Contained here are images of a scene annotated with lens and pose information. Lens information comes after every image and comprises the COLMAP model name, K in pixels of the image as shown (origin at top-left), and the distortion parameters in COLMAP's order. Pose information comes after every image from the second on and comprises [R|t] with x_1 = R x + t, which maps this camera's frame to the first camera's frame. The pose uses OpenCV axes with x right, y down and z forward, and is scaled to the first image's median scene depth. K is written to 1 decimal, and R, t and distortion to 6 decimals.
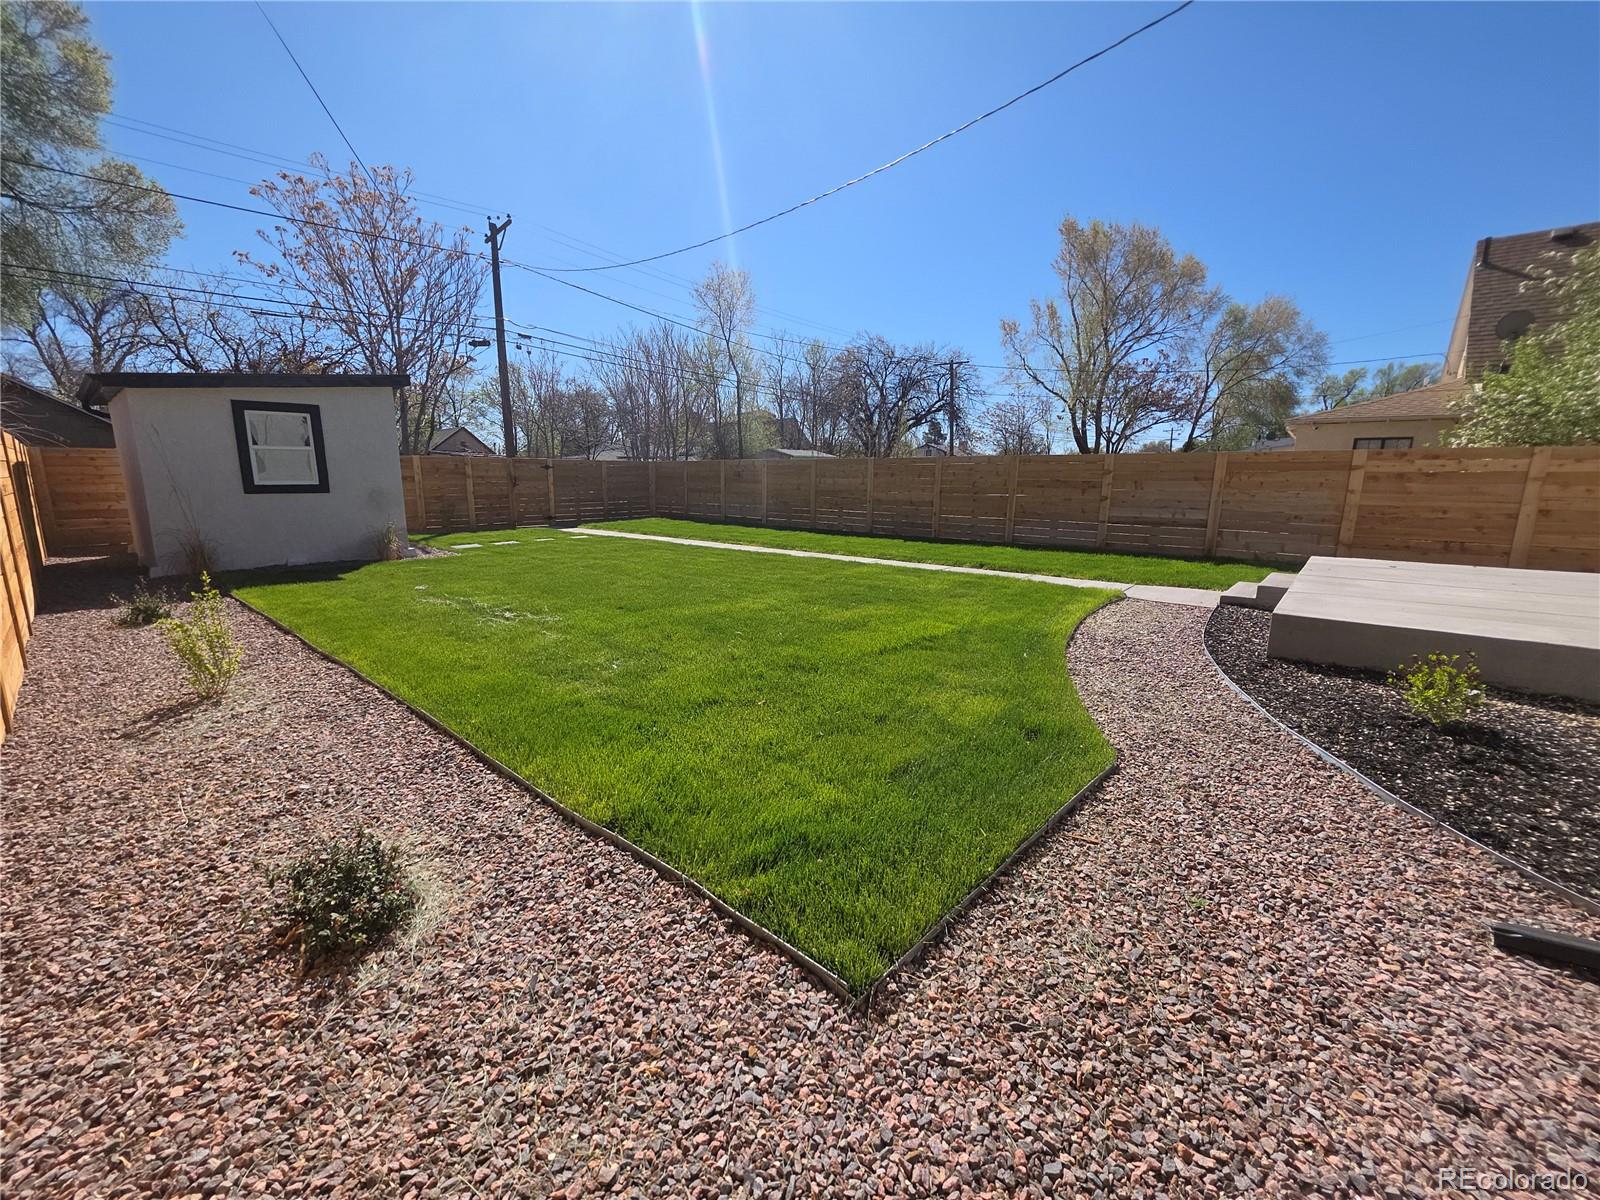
lens RADIAL K [[635.0, 0, 799.3], [0, 635.0, 595.8], [0, 0, 1]] dist [0.000361, 0.000557]
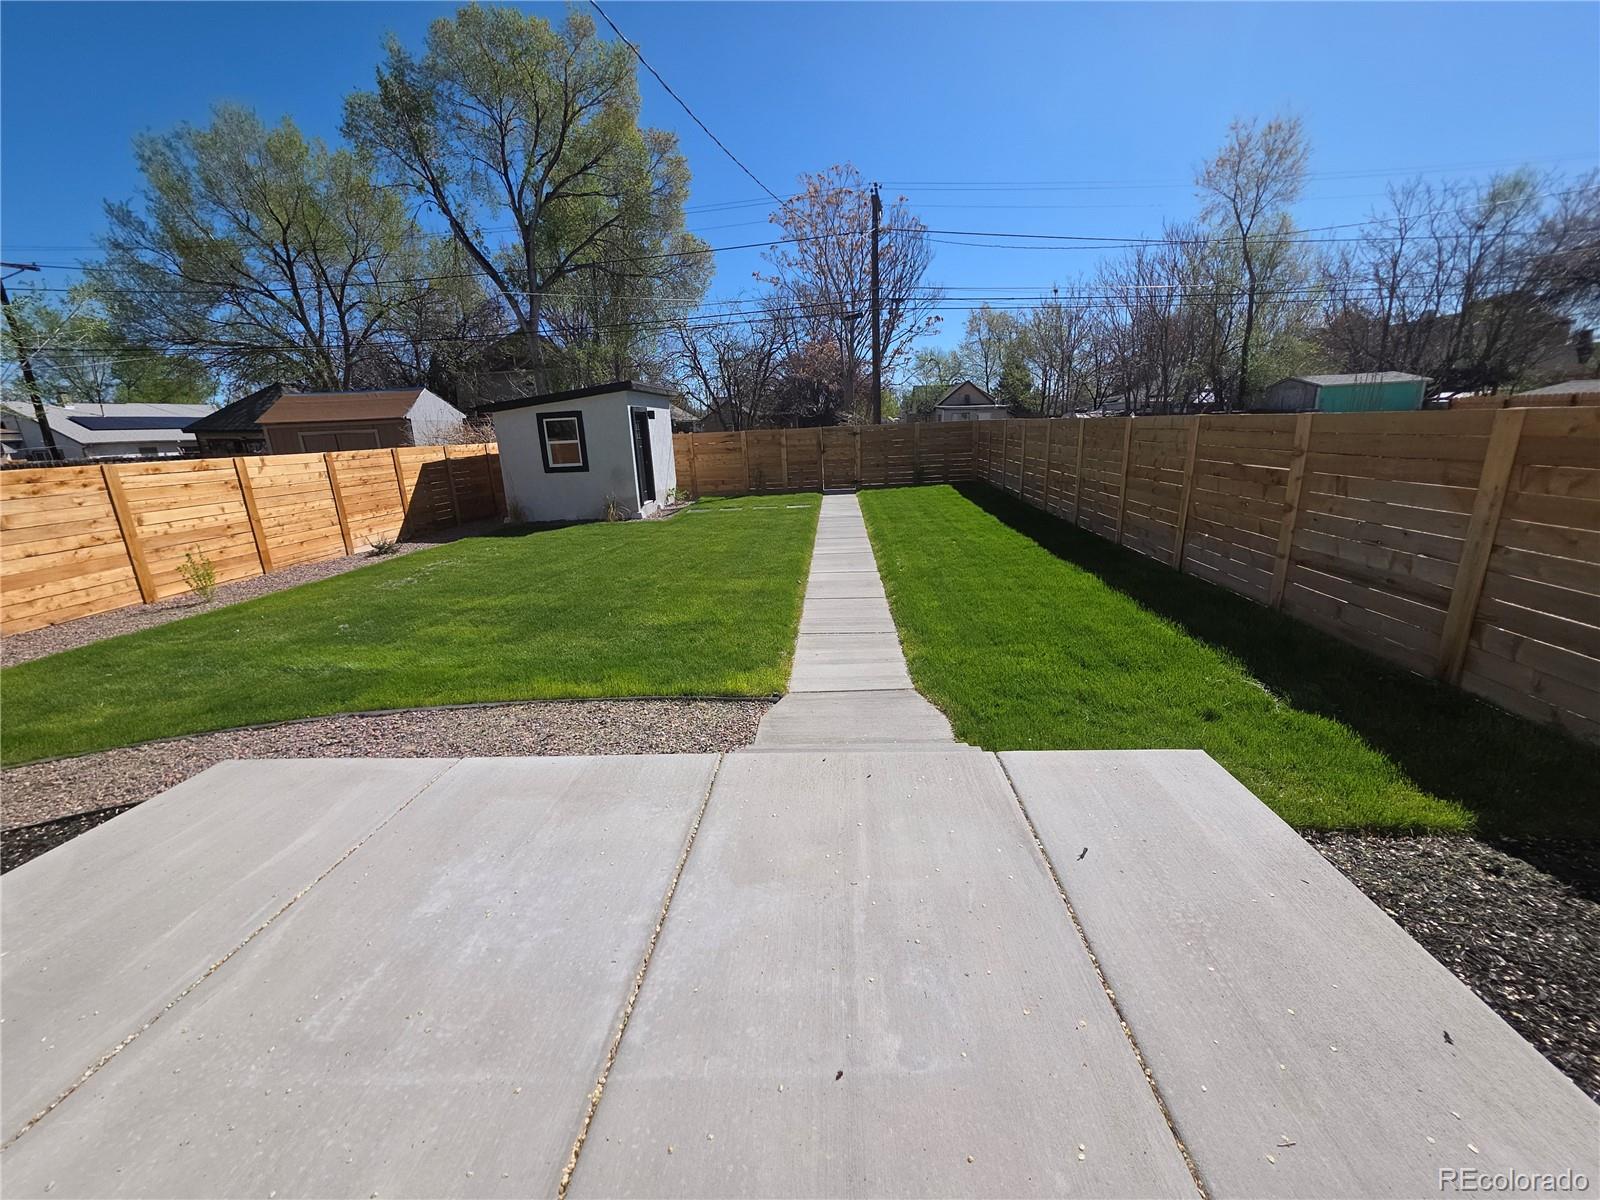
lens RADIAL K [[635.0, 0, 805.7], [0, 635.0, 598.4], [0, 0, 1]] dist [0.000361, 0.000557]
pose [[0.614175, 0.174705, -0.769589, 1.557917], [-0.099117, 0.984543, 0.144401, -0.289964], [0.782921, -0.012408, 0.621998, 1.032614]]
